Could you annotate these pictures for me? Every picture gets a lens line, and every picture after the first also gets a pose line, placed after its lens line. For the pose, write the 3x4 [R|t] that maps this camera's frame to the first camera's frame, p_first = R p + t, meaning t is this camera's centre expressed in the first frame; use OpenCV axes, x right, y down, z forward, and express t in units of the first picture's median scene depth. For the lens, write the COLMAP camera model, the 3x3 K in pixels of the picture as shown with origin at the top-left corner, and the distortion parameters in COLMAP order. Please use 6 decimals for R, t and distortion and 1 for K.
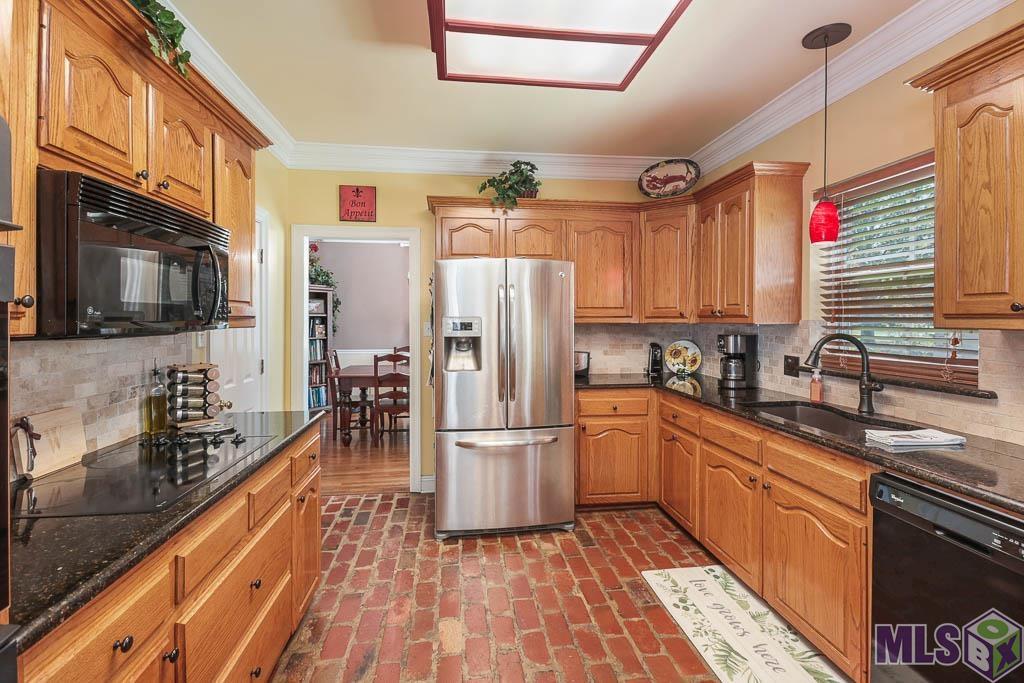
lens RADIAL K [[480.0, 0, 513.0], [0, 480.0, 317.9], [0, 0, 1]] dist [0.017062, -0.003881]
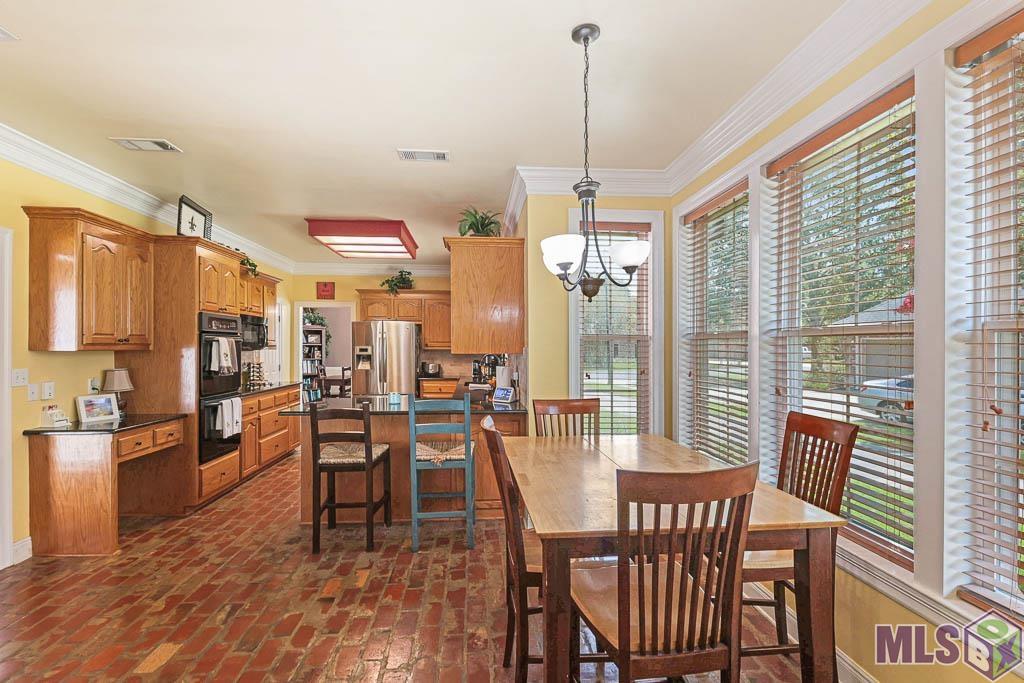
lens RADIAL K [[480.0, 0, 508.9], [0, 480.0, 346.3], [0, 0, 1]] dist [0.017062, -0.003881]
pose [[0.998951, 0.002676, -0.045709, 0.502654], [-0.002706, 0.999996, -0.000582, -0.001382], [0.045707, 0.000705, 0.998955, -0.922478]]
